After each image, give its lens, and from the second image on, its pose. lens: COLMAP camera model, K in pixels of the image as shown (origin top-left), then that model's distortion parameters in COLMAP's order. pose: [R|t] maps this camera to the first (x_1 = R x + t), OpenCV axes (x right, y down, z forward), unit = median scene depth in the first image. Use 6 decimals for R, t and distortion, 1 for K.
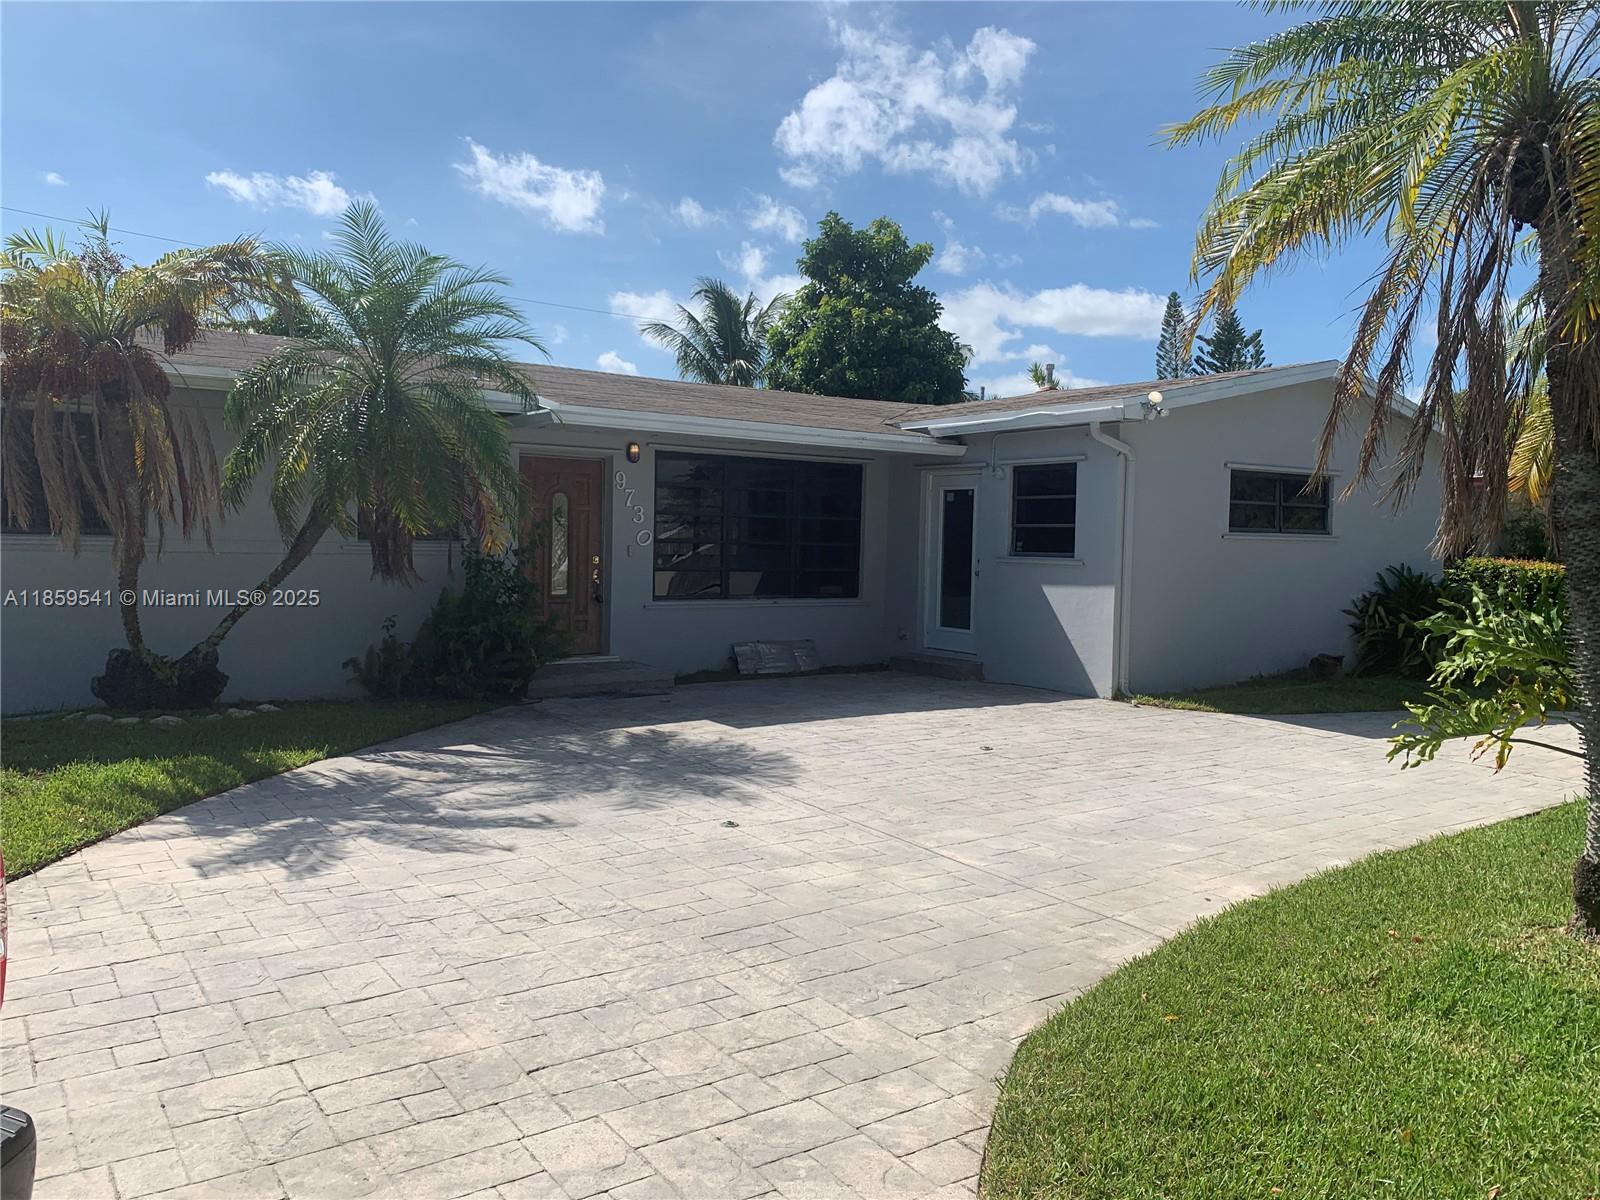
lens RADIAL K [[1208.8, 0, 799.0], [0, 1208.8, 549.9], [0, 0, 1]] dist [-0.003268, -0.003317]
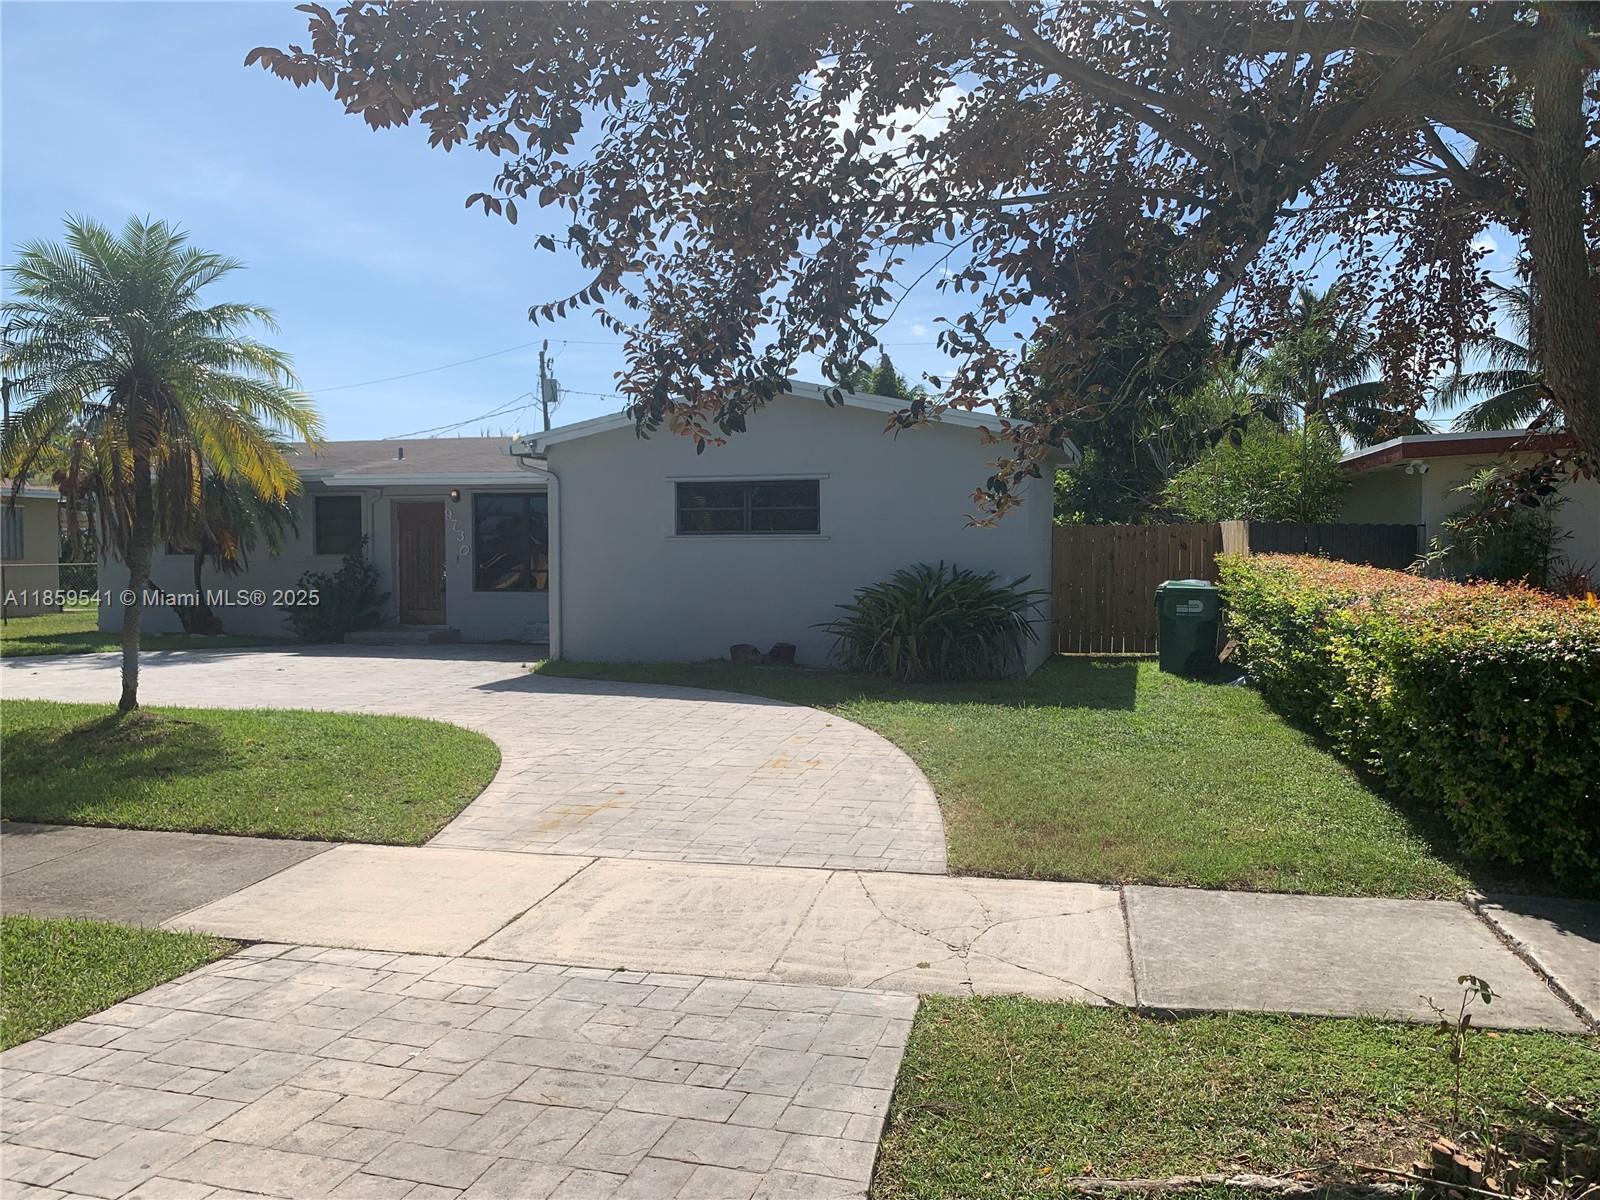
lens RADIAL K [[1216.3, 0, 800.4], [0, 1216.3, 594.0], [0, 0, 1]] dist [0.005435, -0.008604]
pose [[0.628755, 0.005159, -0.777587, 1.311736], [0.016076, 0.999678, 0.019632, 0.020594], [0.777437, -0.024844, 0.628469, 0.340118]]
